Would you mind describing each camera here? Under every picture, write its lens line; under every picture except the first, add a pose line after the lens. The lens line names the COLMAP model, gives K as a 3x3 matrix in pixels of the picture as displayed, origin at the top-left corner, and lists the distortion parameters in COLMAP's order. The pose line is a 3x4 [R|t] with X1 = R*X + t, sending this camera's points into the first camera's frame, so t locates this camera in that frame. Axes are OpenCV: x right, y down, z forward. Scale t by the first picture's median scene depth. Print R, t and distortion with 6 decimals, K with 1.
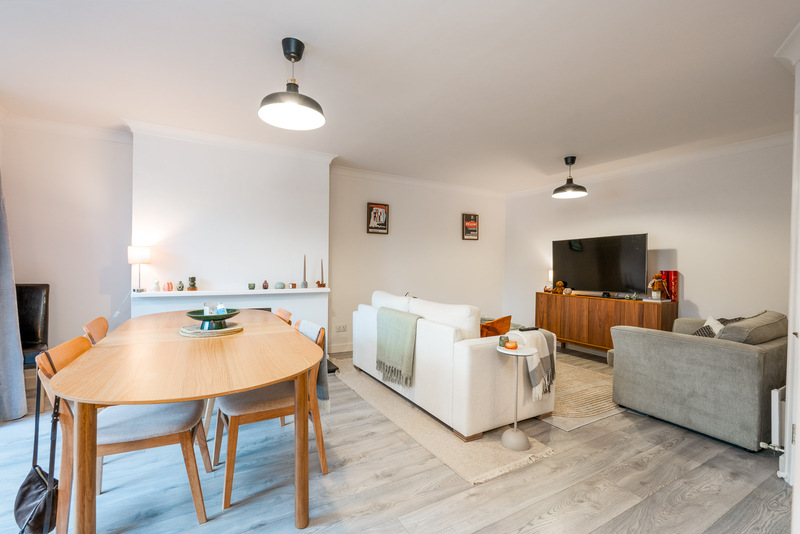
lens RADIAL K [[353.2, 0, 395.4], [0, 353.2, 265.1], [0, 0, 1]] dist [-0.010874, 0.000908]
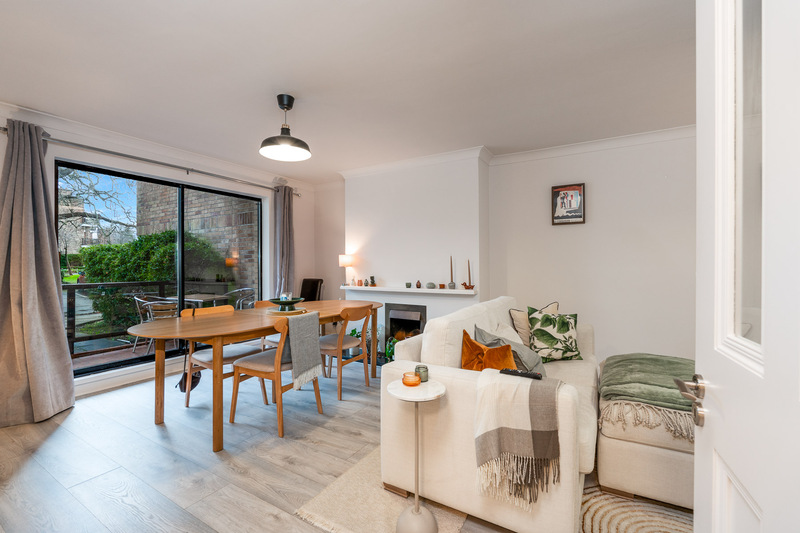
lens RADIAL K [[353.2, 0, 401.6], [0, 353.2, 261.2], [0, 0, 1]] dist [-0.010874, 0.000908]
pose [[0.488669, -0.024242, -0.872133, 0.618268], [0.008304, 0.999698, -0.023136, 0.009041], [0.872430, 0.004064, 0.488722, 0.436896]]
